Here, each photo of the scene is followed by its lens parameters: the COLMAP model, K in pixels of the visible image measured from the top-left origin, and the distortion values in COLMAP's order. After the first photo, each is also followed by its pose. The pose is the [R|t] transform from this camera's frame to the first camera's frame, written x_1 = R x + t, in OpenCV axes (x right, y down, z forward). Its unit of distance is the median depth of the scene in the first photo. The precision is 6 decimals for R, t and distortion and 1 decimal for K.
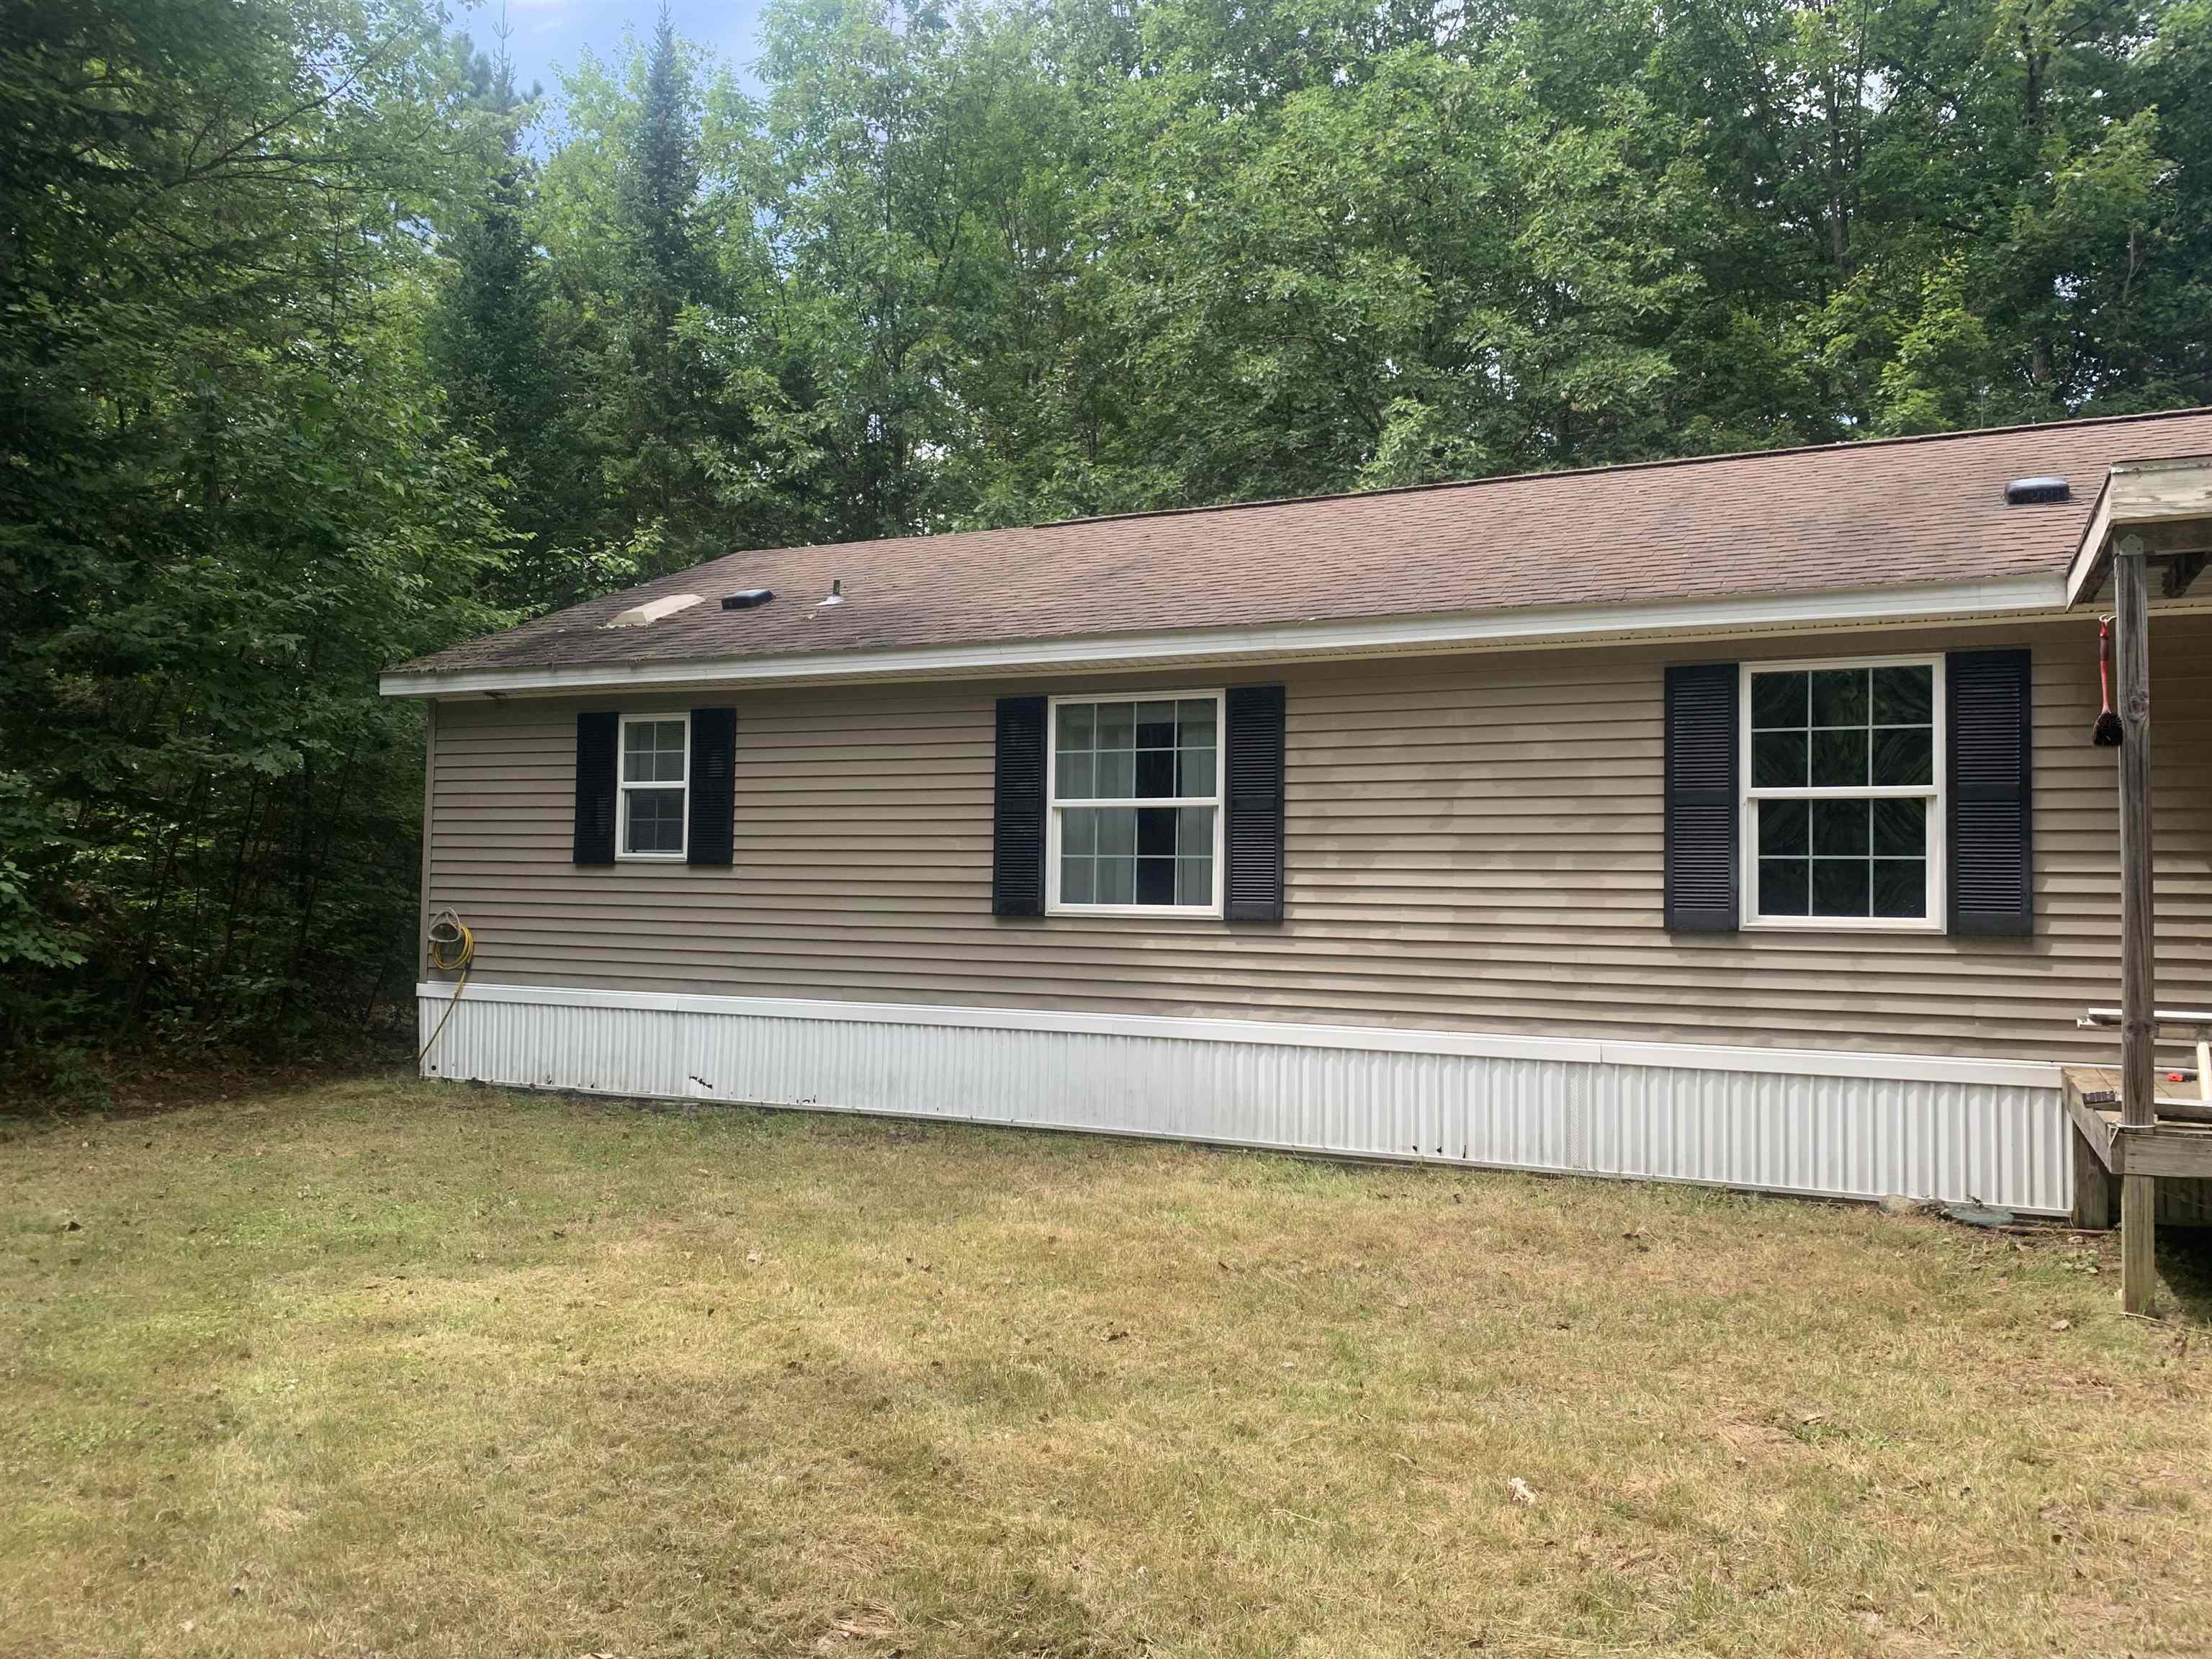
lens RADIAL K [[1711.4, 0, 1095.3], [0, 1711.4, 820.6], [0, 0, 1]] dist [0.034282, -0.014315]
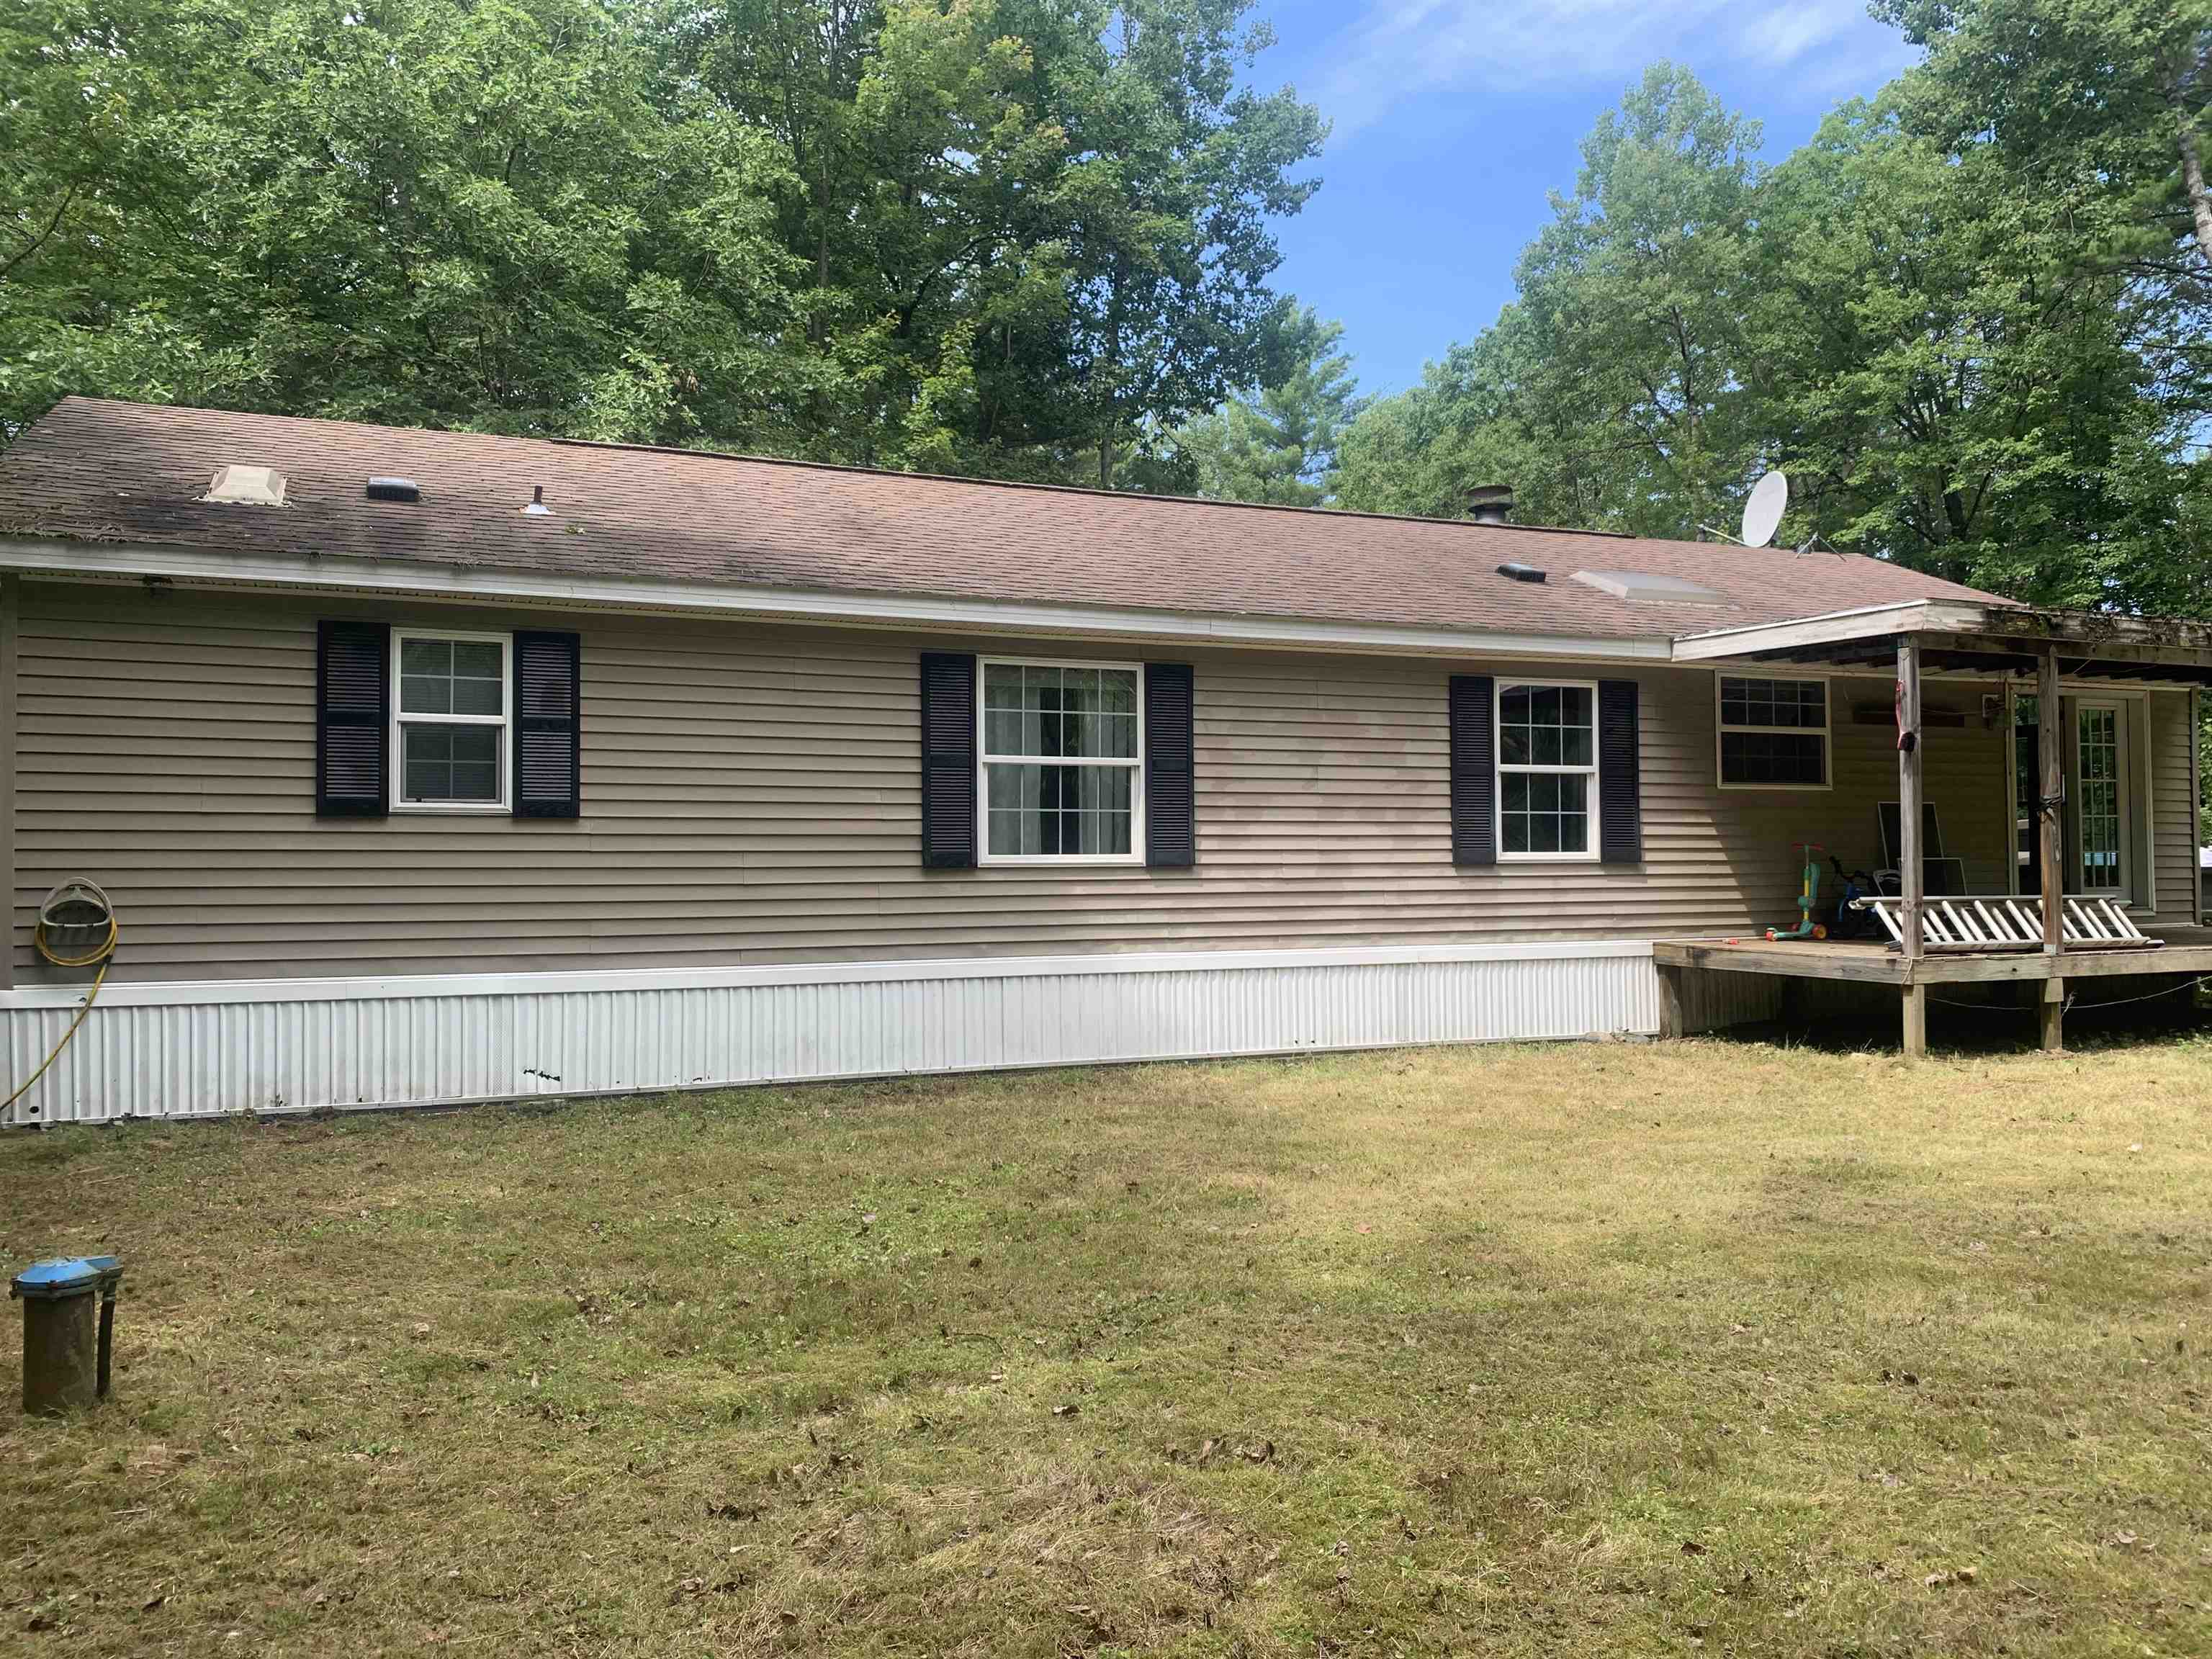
lens RADIAL K [[1711.4, 0, 1090.4], [0, 1711.4, 834.7], [0, 0, 1]] dist [0.034282, -0.014315]
pose [[0.643082, -0.006252, 0.765772, -0.824412], [-0.019140, 0.999523, 0.024234, 0.010264], [-0.765558, -0.030241, 0.642655, 0.297637]]
